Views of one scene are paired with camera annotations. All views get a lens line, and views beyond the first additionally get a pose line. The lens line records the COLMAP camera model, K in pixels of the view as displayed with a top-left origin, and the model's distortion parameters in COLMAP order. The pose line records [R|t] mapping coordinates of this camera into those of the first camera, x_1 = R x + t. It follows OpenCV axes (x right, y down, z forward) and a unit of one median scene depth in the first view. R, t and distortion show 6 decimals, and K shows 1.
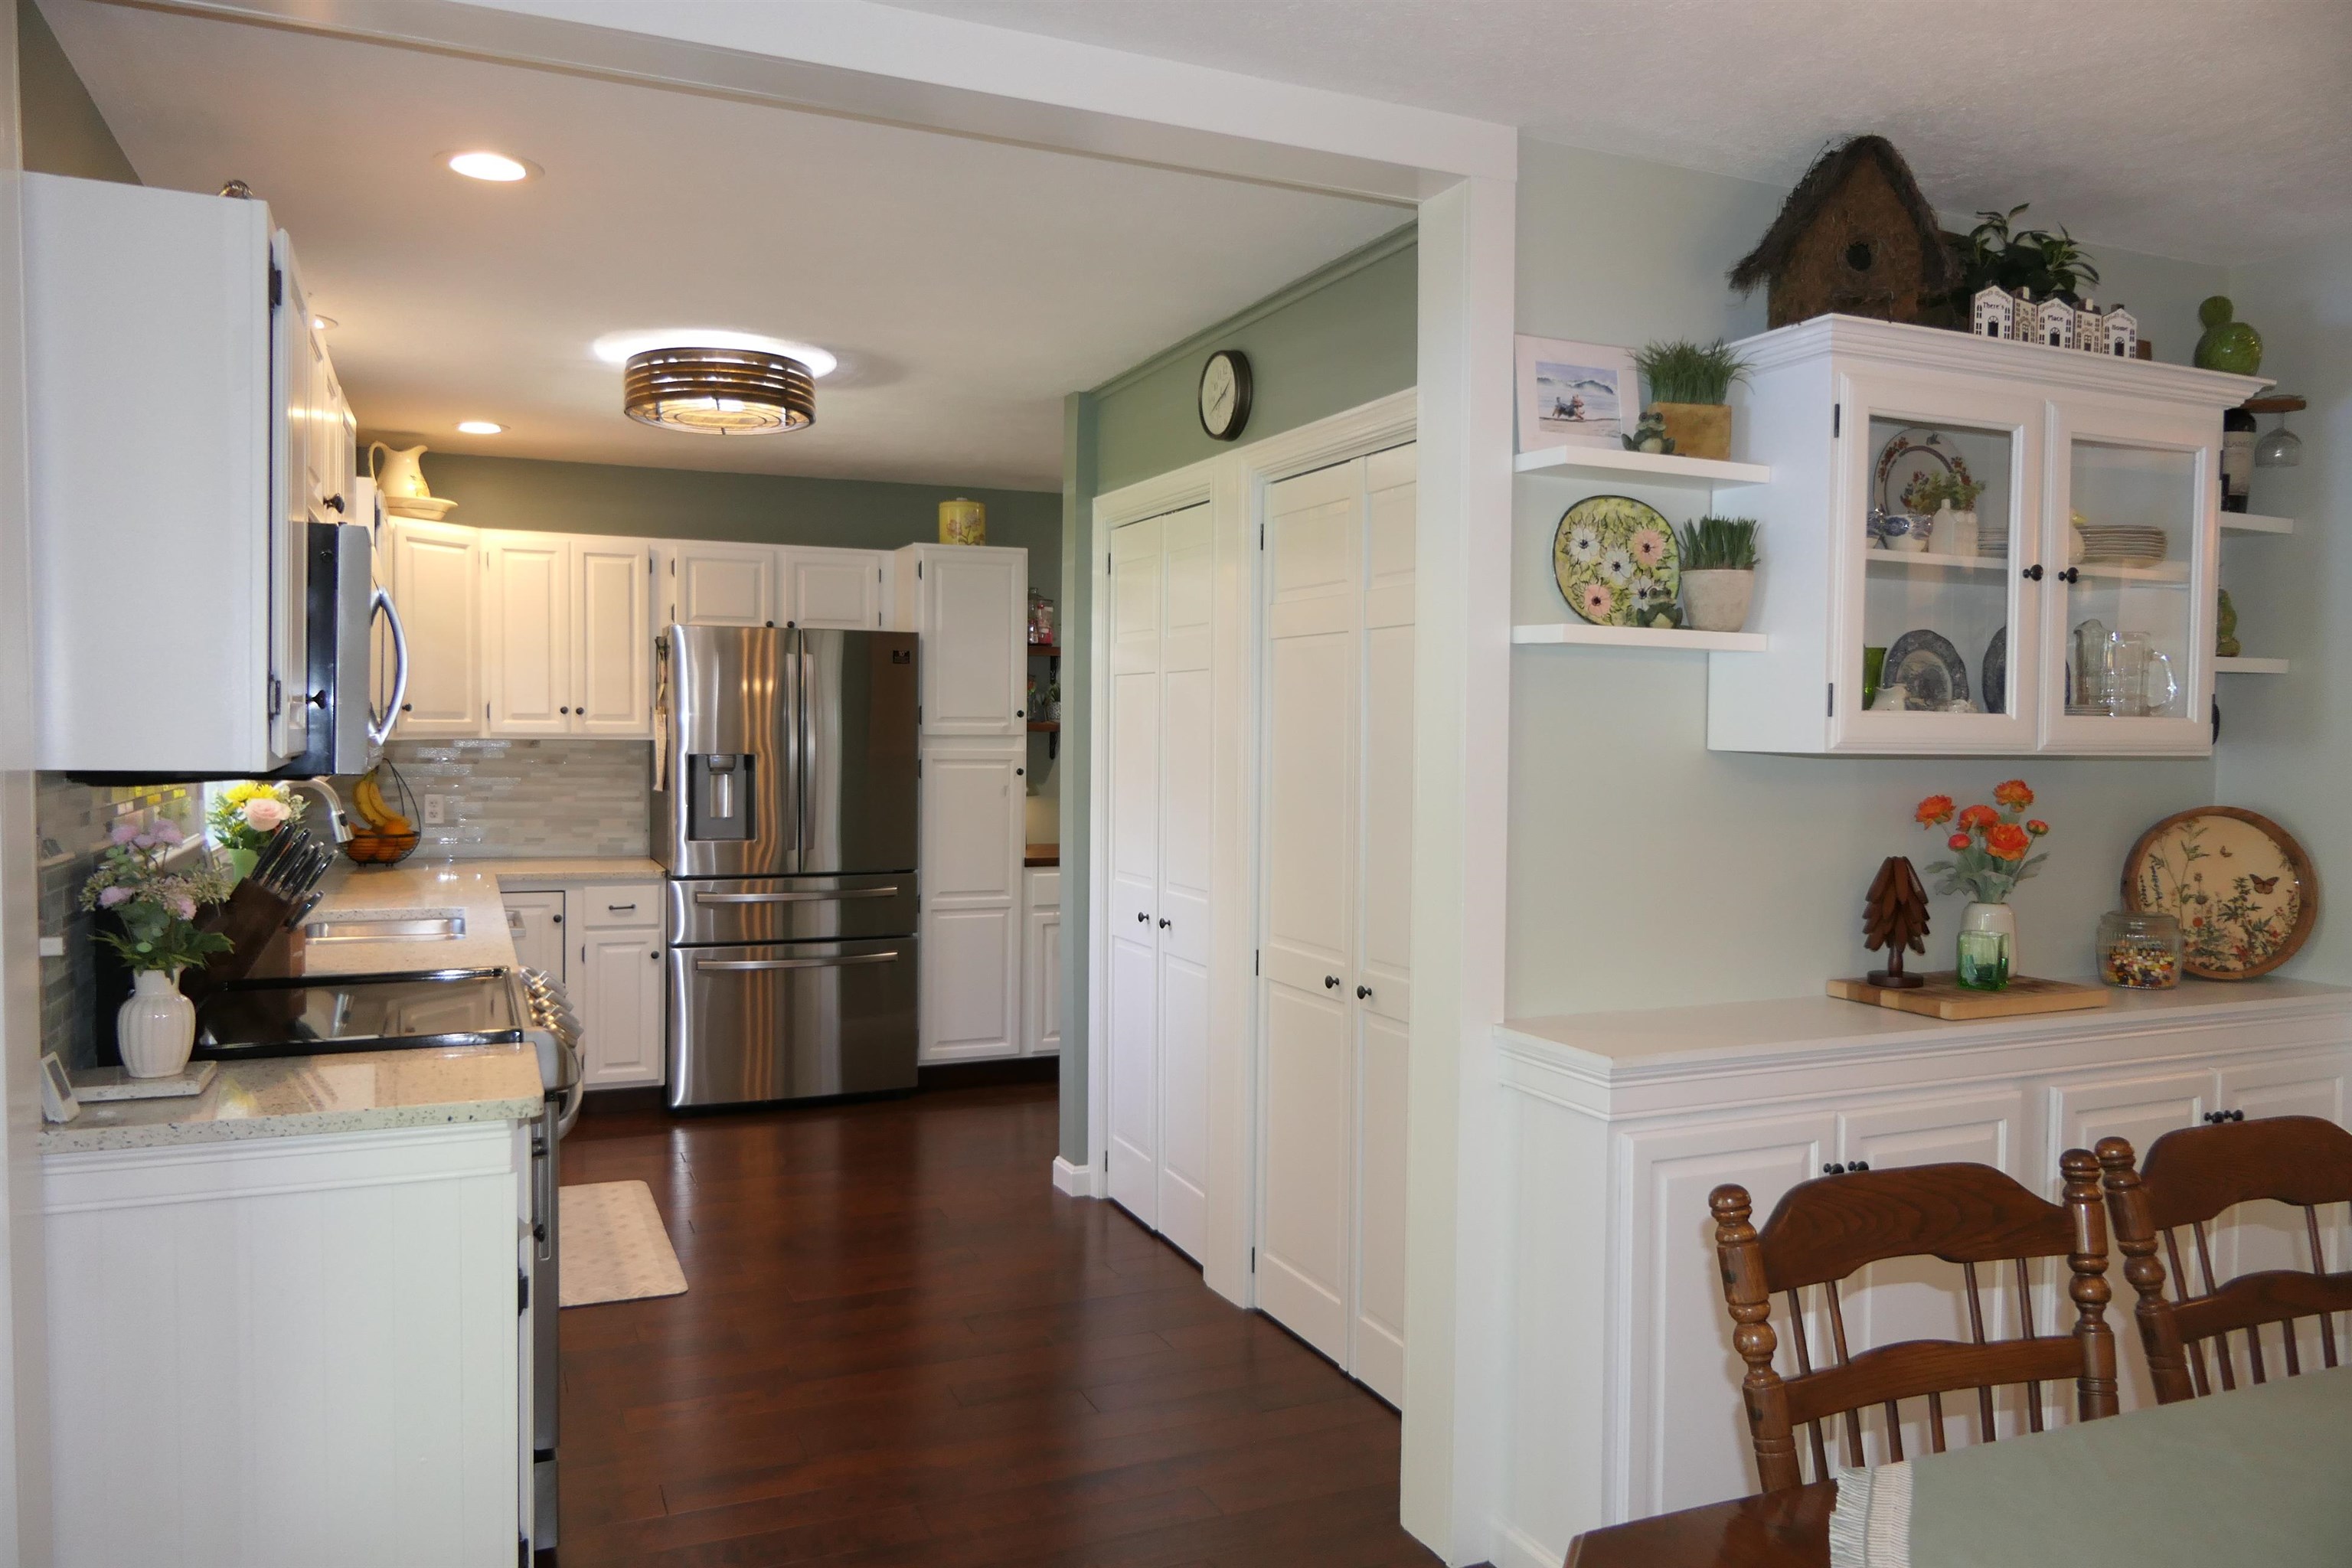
lens RADIAL K [[1636.9, 0, 1175.1], [0, 1636.9, 784.7], [0, 0, 1]] dist [-0.009207, 0.005450]
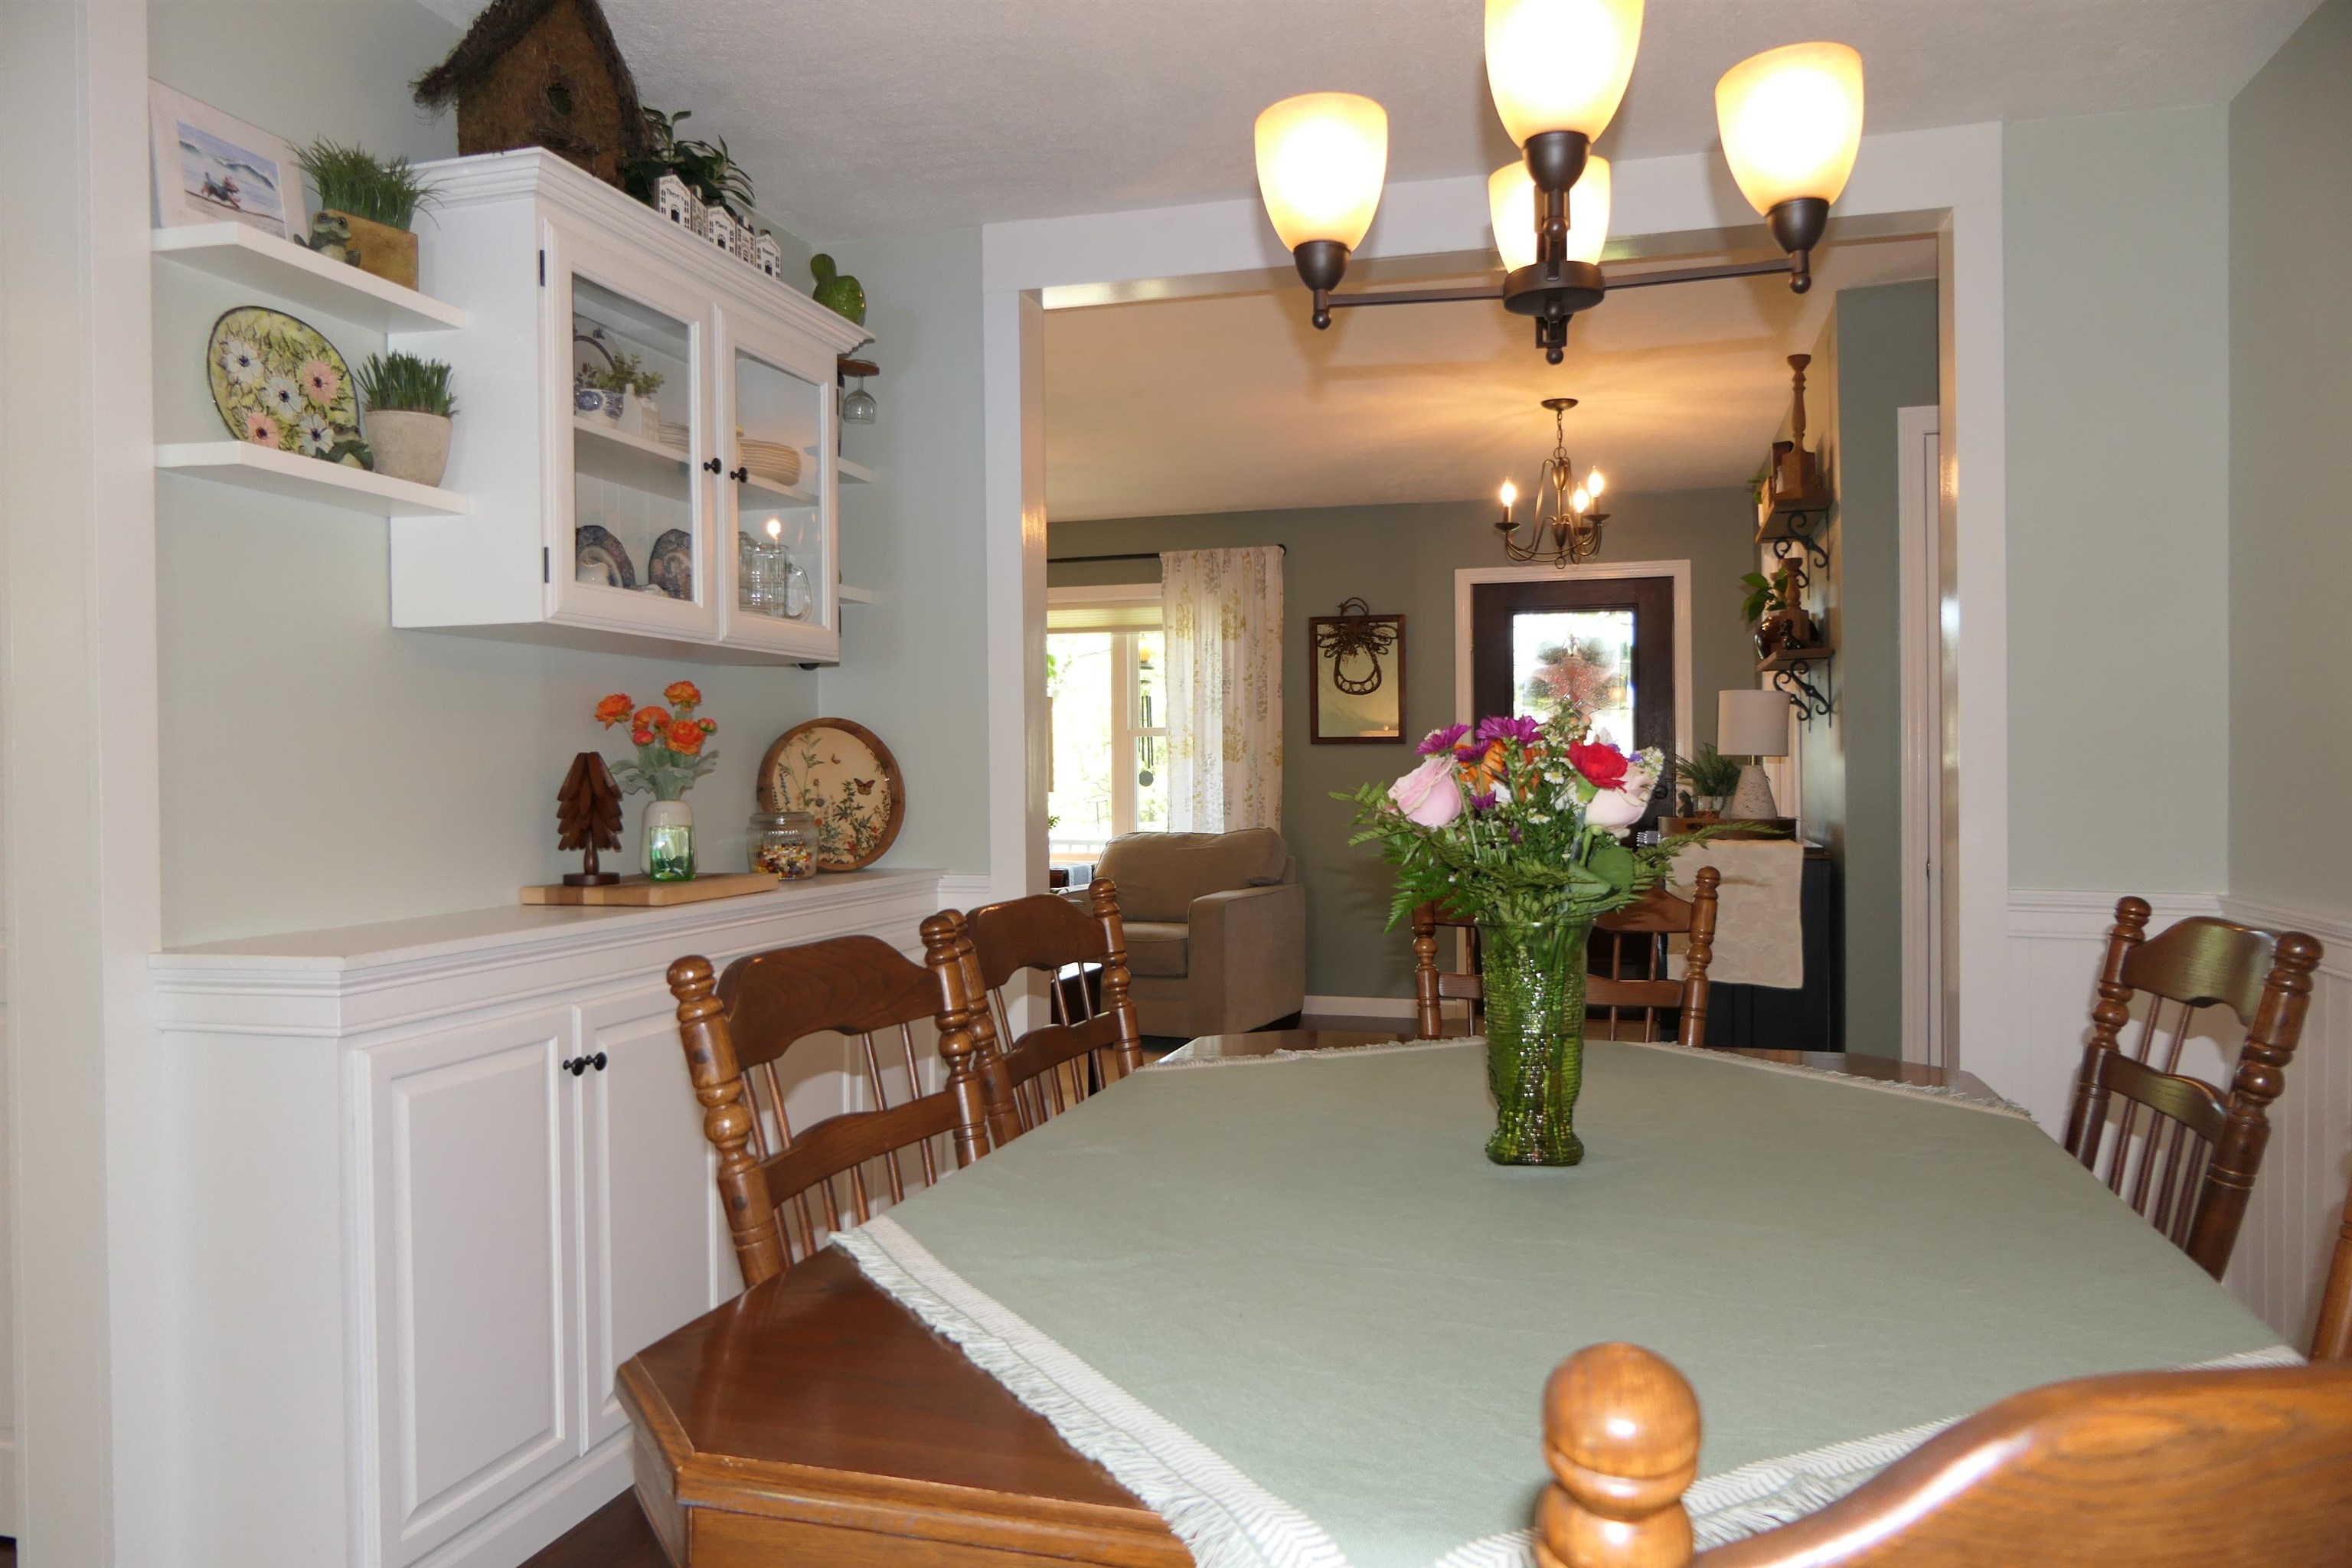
lens RADIAL K [[1636.9, 0, 1164.5], [0, 1636.9, 786.9], [0, 0, 1]] dist [-0.009207, 0.005450]
pose [[0.637902, -0.021401, 0.769820, -0.084240], [0.042704, 0.999059, -0.007613, 0.085929], [-0.768933, 0.037731, 0.638215, 0.121158]]
